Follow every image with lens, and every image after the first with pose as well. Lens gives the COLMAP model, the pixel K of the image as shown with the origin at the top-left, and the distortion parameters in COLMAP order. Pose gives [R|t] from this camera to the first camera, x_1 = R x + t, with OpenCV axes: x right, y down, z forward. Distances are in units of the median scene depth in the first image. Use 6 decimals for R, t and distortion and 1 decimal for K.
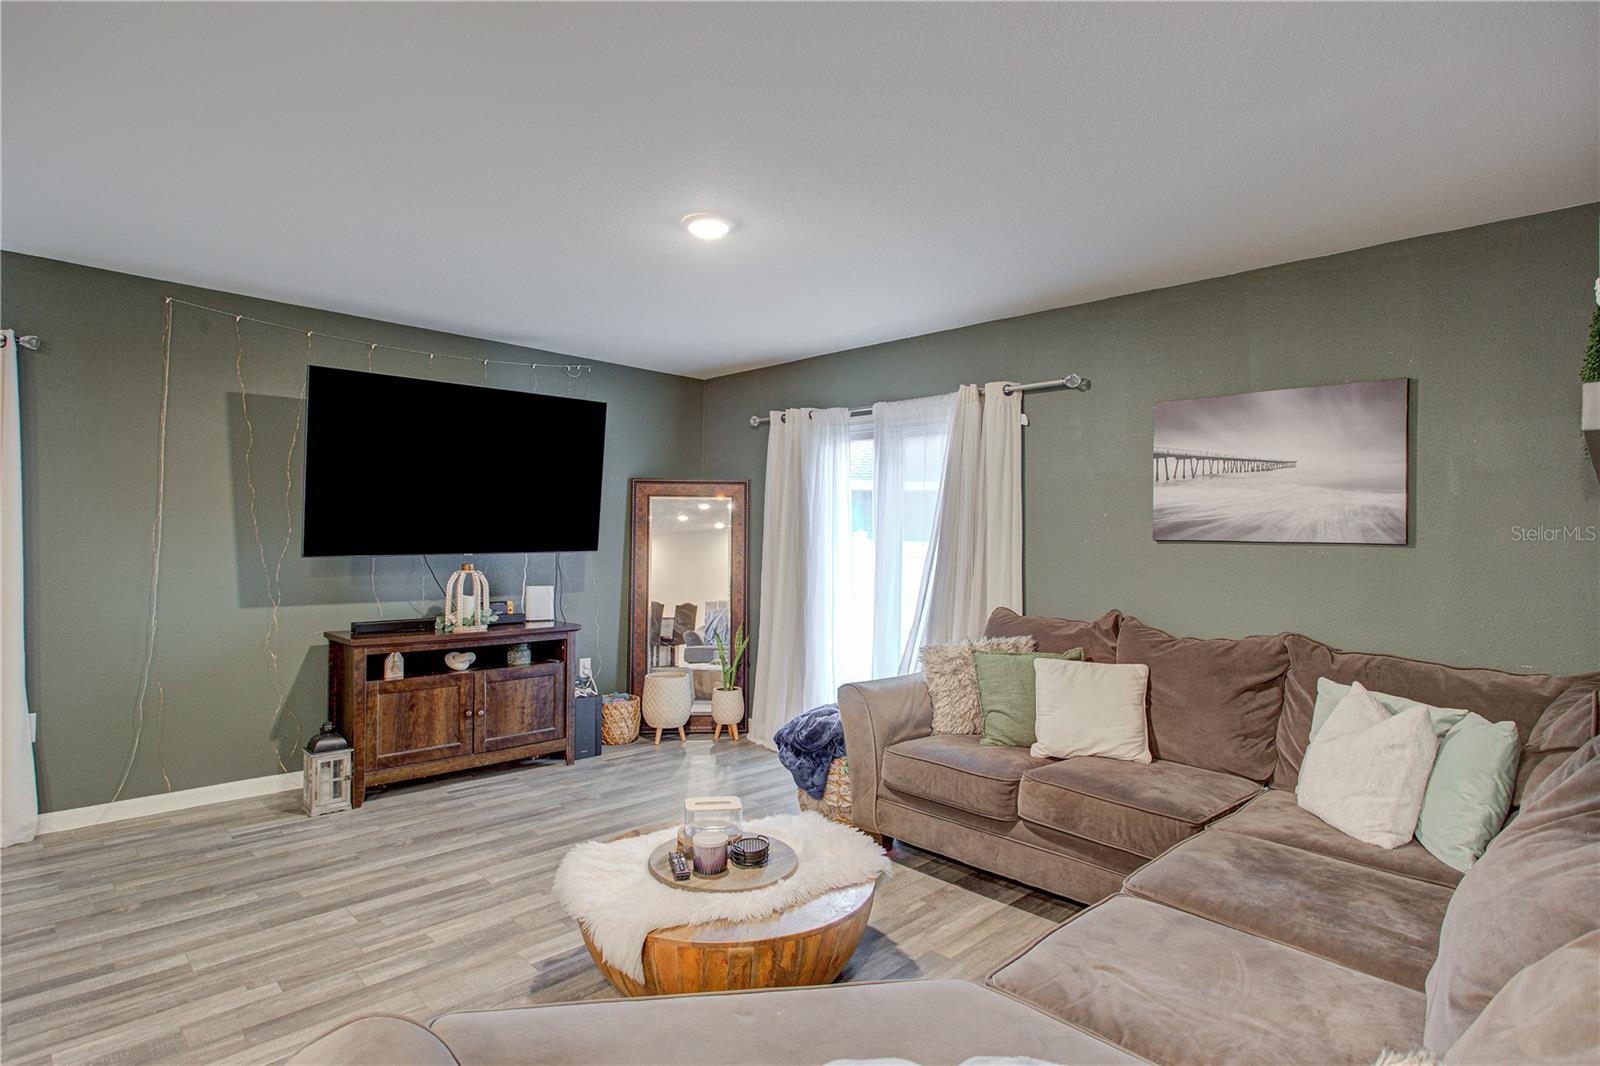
lens RADIAL K [[812.3, 0, 804.6], [0, 812.3, 535.8], [0, 0, 1]] dist [-0.015285, 0.006150]
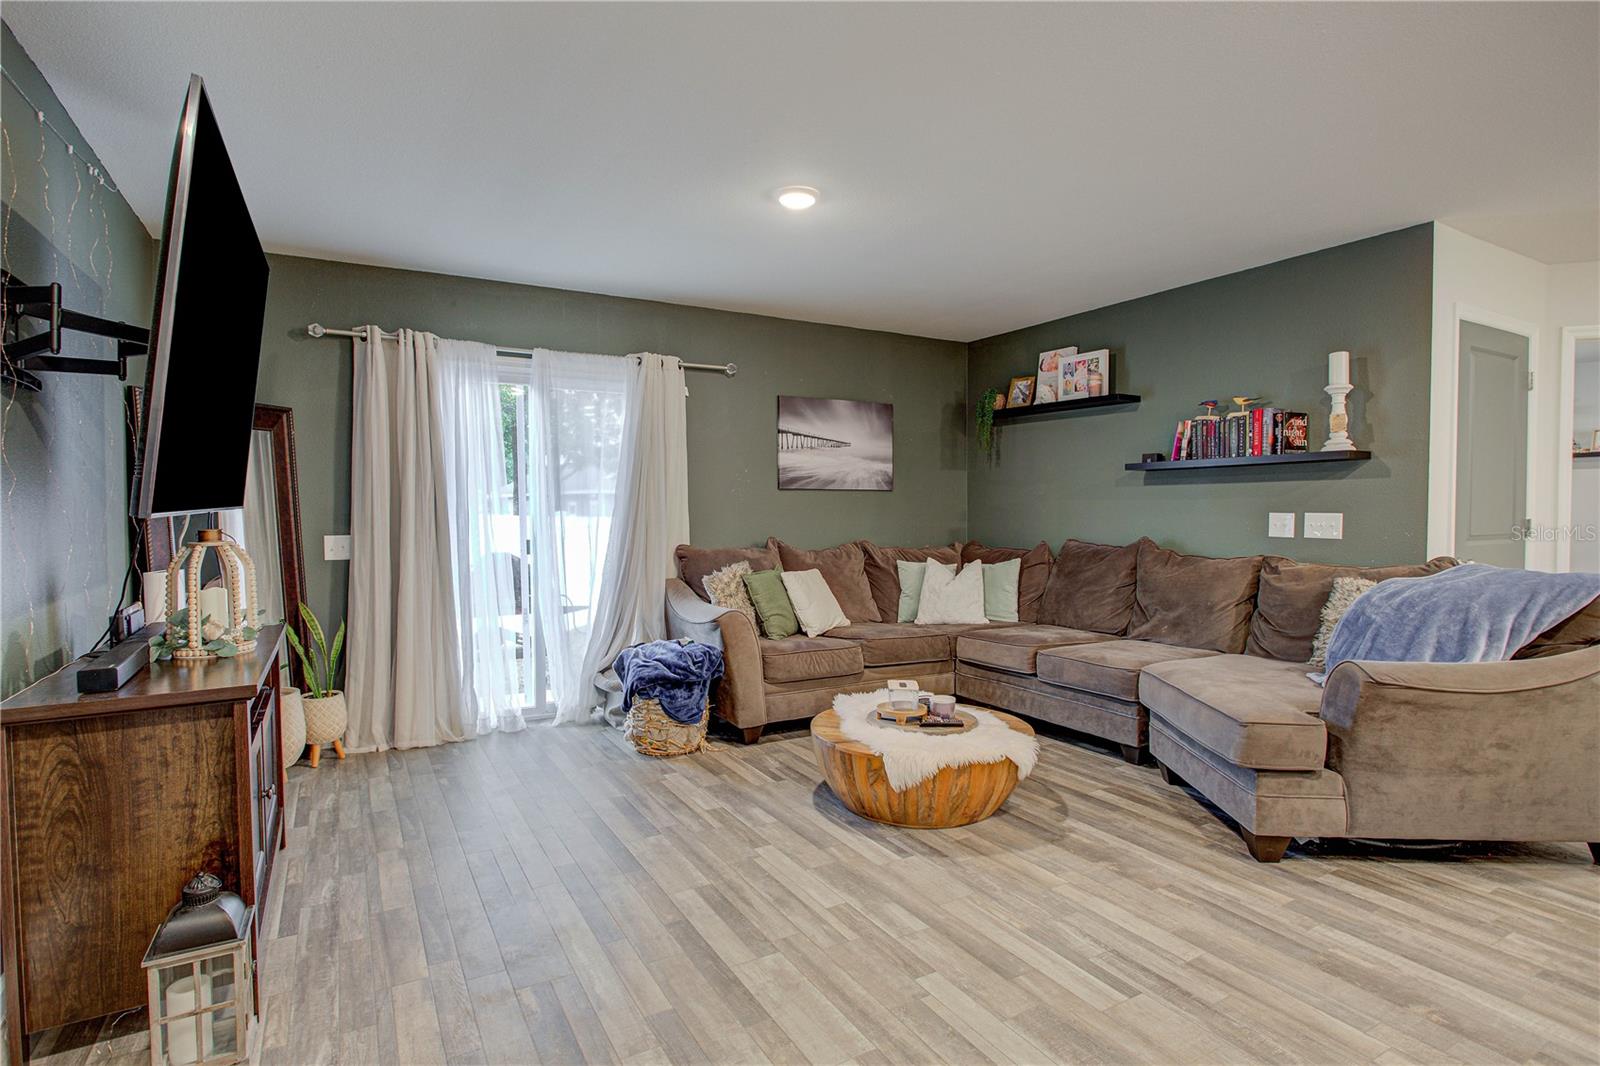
lens RADIAL K [[812.3, 0, 791.5], [0, 812.3, 533.9], [0, 0, 1]] dist [-0.015285, 0.006150]
pose [[0.259306, -0.047100, 0.964646, -1.039322], [0.009116, 0.998885, 0.046322, 0.019970], [-0.965752, -0.003218, 0.259447, 0.619577]]
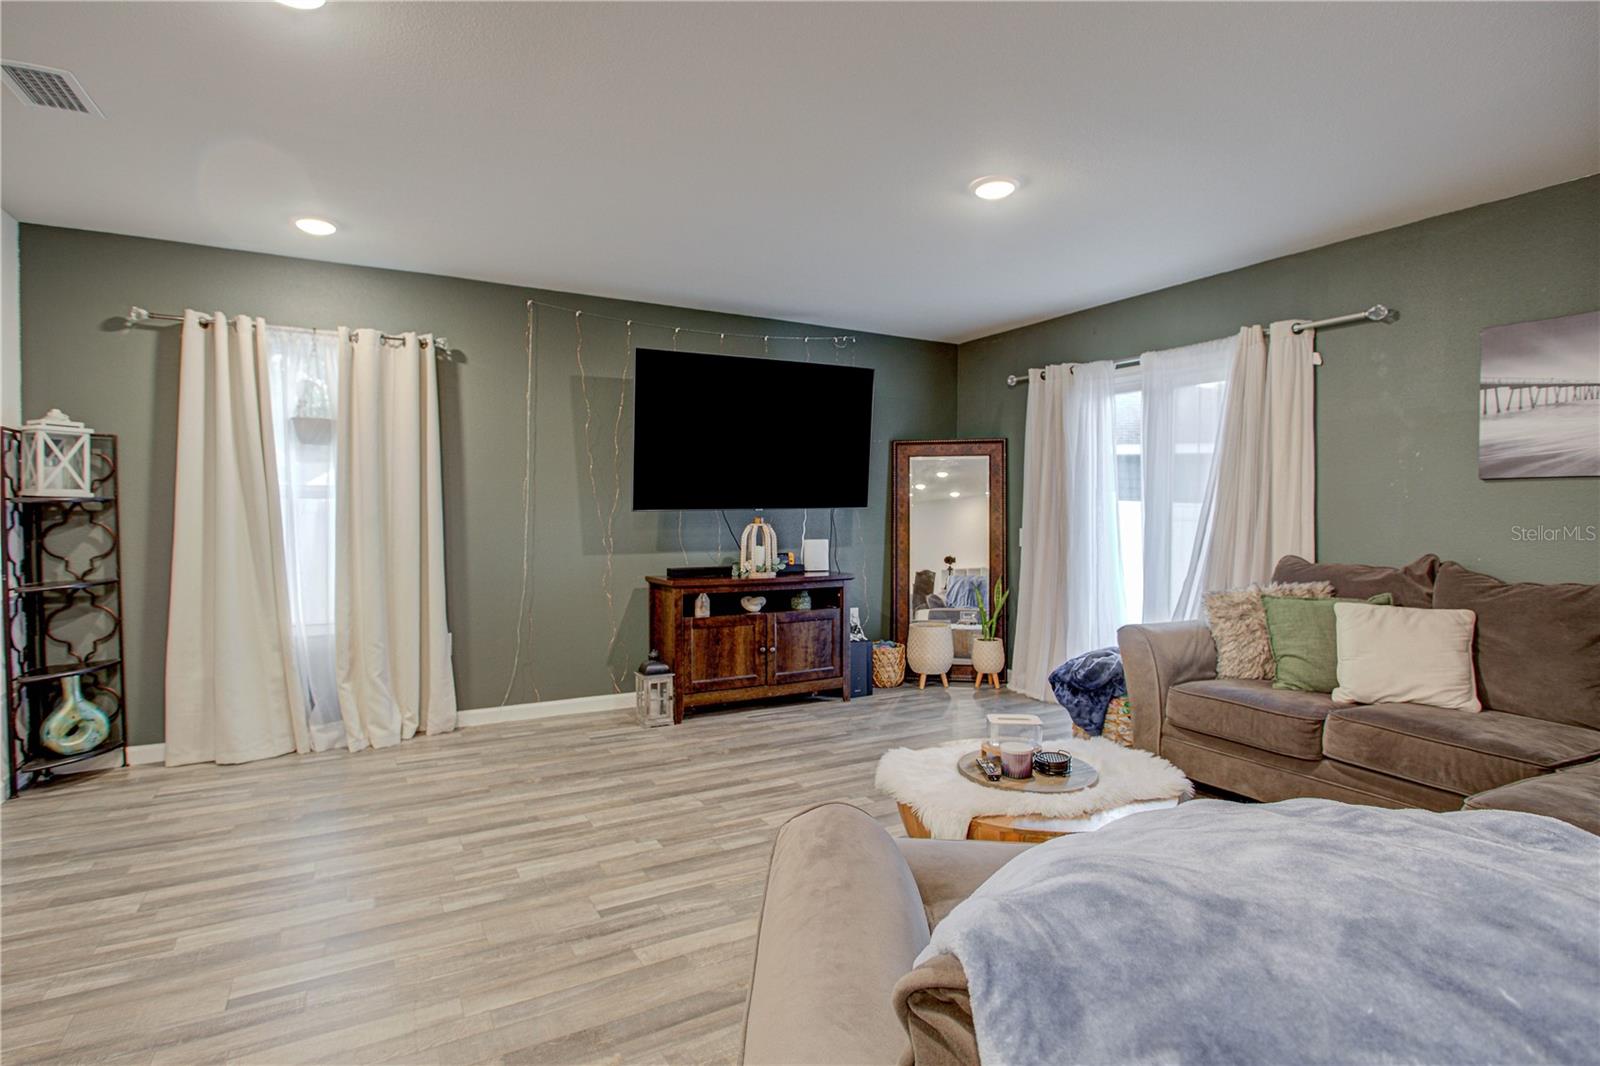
lens RADIAL K [[812.3, 0, 804.2], [0, 812.3, 532.2], [0, 0, 1]] dist [-0.015285, 0.006150]
pose [[0.964874, -0.005626, -0.262652, -0.072674], [0.011768, 0.999693, 0.021817, 0.038197], [0.262449, -0.024142, 0.964644, -0.090385]]
